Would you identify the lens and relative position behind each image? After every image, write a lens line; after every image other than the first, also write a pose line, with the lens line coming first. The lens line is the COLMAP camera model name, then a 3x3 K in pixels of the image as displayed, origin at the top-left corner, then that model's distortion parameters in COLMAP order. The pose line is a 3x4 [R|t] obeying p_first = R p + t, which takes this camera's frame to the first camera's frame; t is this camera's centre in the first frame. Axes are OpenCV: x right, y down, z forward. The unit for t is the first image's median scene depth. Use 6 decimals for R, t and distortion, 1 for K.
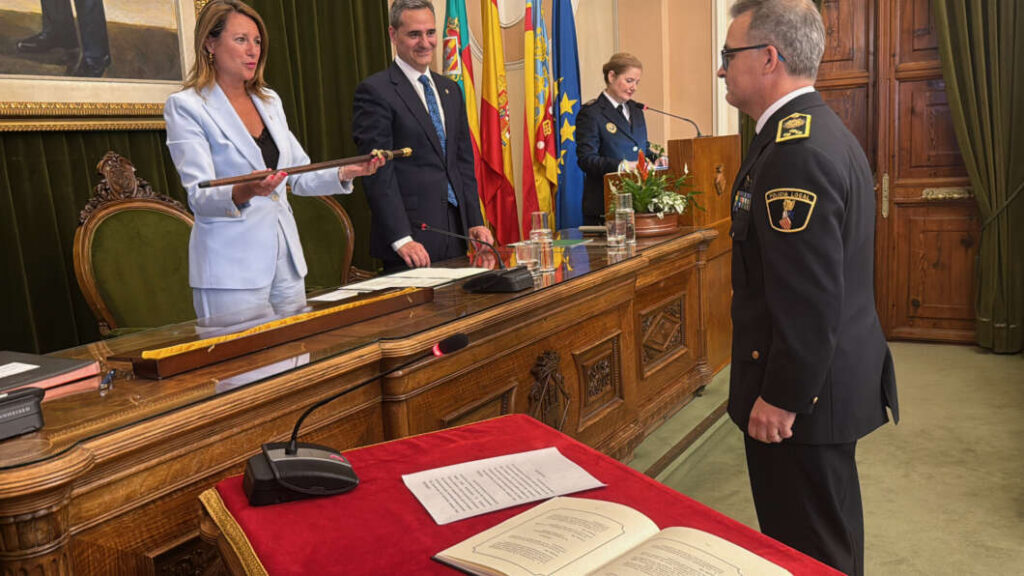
lens RADIAL K [[885.4, 0, 497.2], [0, 885.4, 300.0], [0, 0, 1]] dist [0.146715, -0.285627]
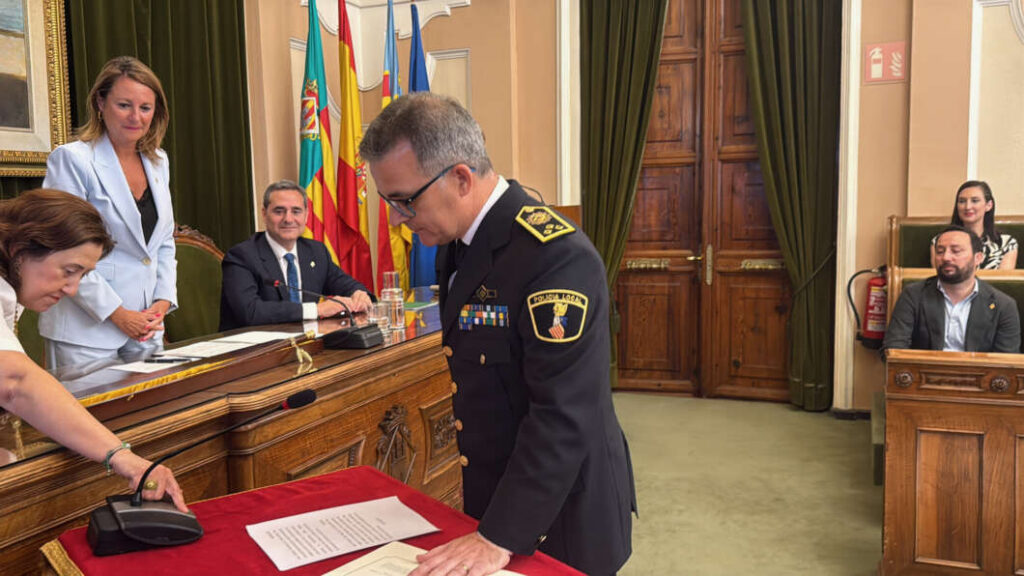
lens RADIAL K [[885.4, 0, 485.9], [0, 885.4, 302.2], [0, 0, 1]] dist [0.146715, -0.285627]
pose [[0.988821, 0.023940, 0.147173, 0.003813], [-0.015413, 0.998150, -0.058813, -0.002903], [-0.148308, 0.055887, 0.987361, -0.039891]]
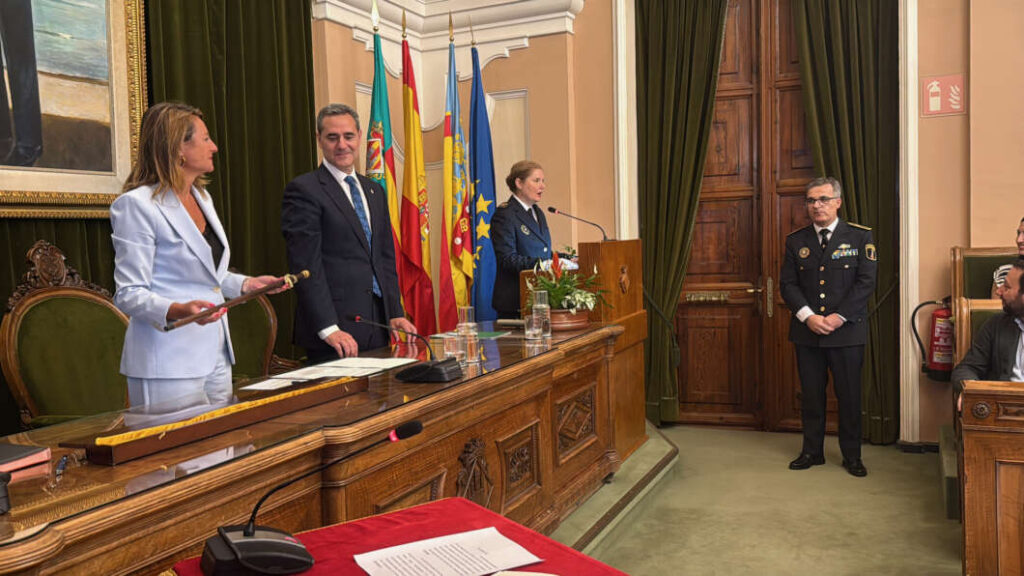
lens RADIAL K [[885.4, 0, 503.4], [0, 885.4, 293.7], [0, 0, 1]] dist [0.146715, -0.285627]
pose [[0.992895, 0.022029, 0.116936, -0.025528], [-0.009507, 0.994259, -0.106577, -0.001128], [-0.118613, 0.104708, 0.987404, -0.049976]]
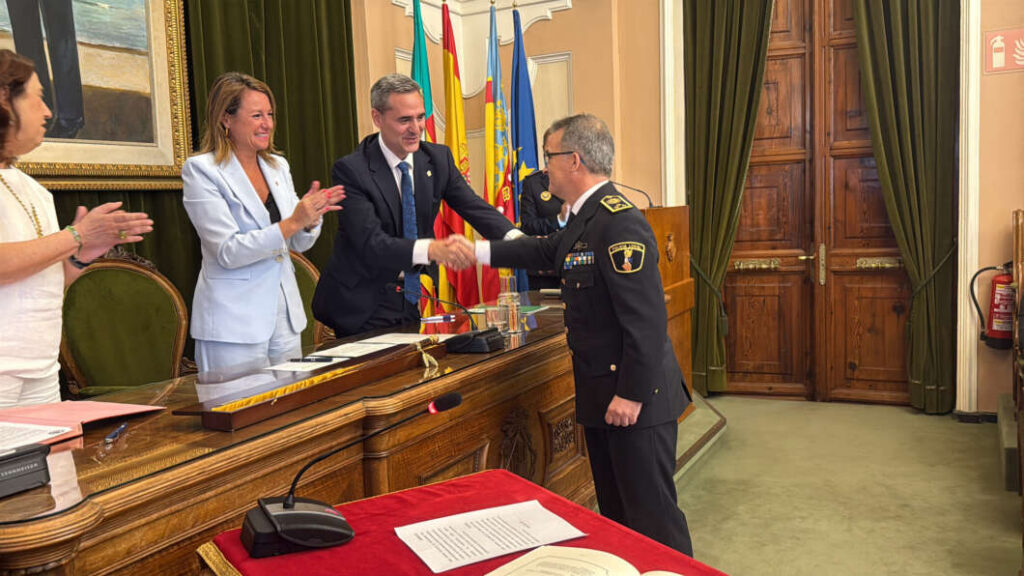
lens RADIAL K [[885.4, 0, 506.9], [0, 885.4, 301.0], [0, 0, 1]] dist [0.146715, -0.285627]
pose [[0.997364, 0.011376, 0.071664, -0.021965], [-0.006736, 0.997885, -0.064649, -0.001622], [-0.072248, 0.063996, 0.995331, -0.034302]]
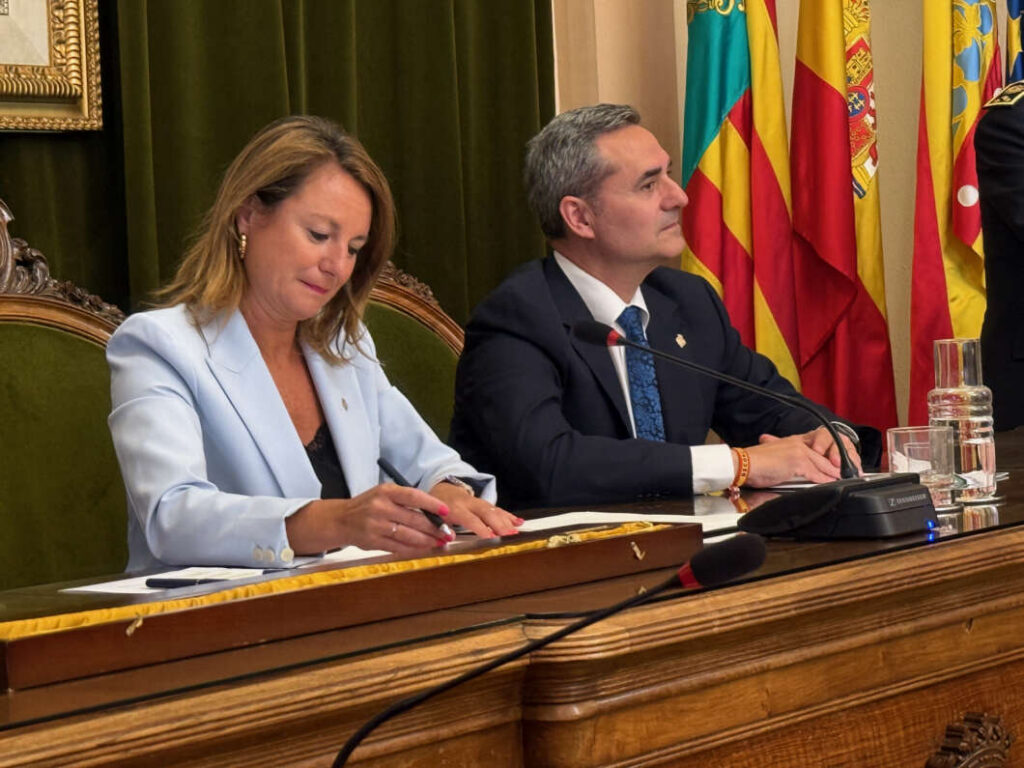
lens RADIAL K [[2797.6, 0, 483.0], [0, 2797.6, 383.9], [0, 0, 1]] dist [0.149901, 0.000000]
pose [[0.992134, 0.018897, -0.123749, -0.001398], [-0.034230, 0.991820, -0.122973, 0.050819], [0.120413, 0.126242, 0.984664, -0.112271]]
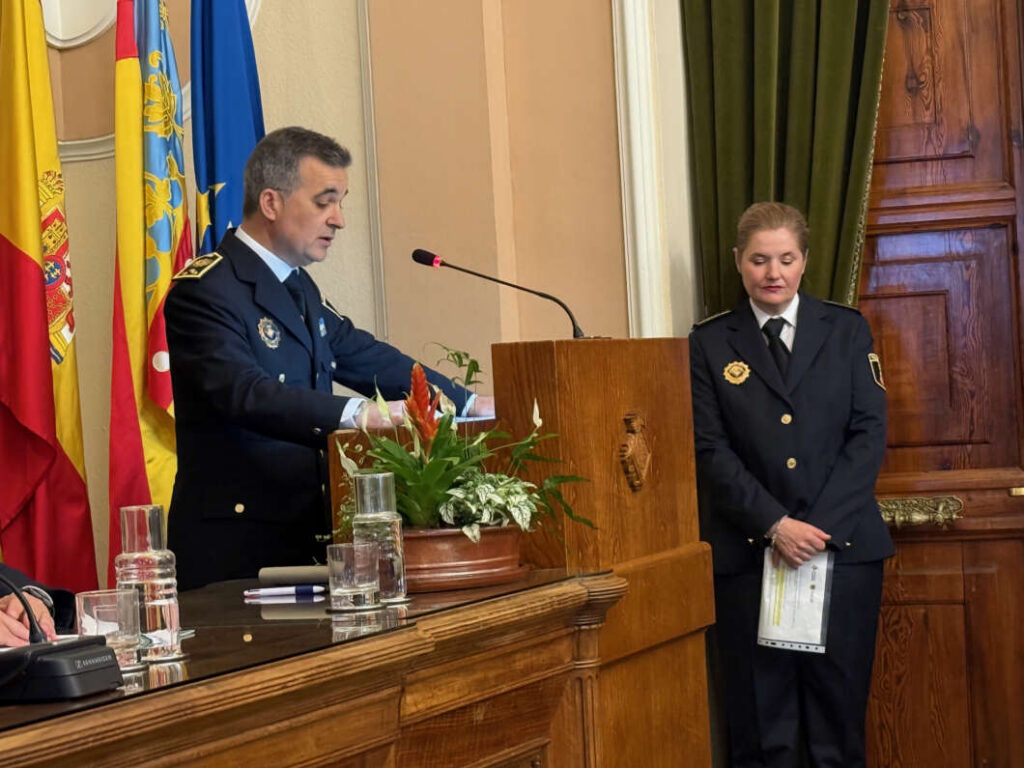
lens RADIAL K [[2797.6, 0, 511.1], [0, 2797.6, 384.3], [0, 0, 1]] dist [0.149901, 0.000000]
pose [[0.986709, 0.007874, 0.162304, 0.006222], [0.021407, 0.983820, -0.177875, 0.051869], [-0.161079, 0.178985, 0.970576, -0.157996]]
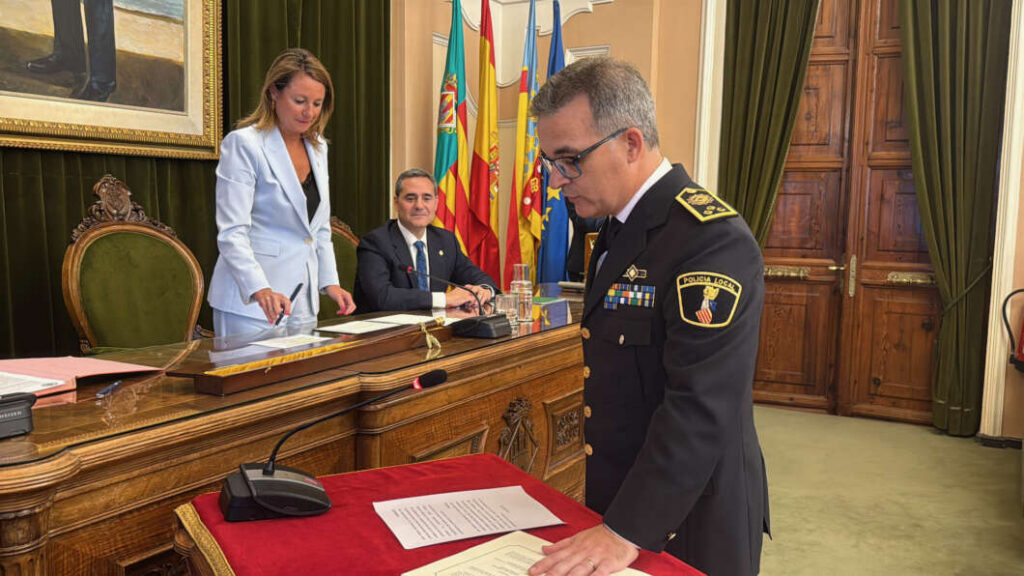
lens RADIAL K [[885.4, 0, 507.5], [0, 885.4, 299.8], [0, 0, 1]] dist [0.146715, -0.285627]
pose [[0.996562, 0.075235, 0.034690, -0.001473], [-0.073061, 0.995511, -0.060166, 0.004847], [-0.039060, 0.057425, 0.997585, -0.027778]]
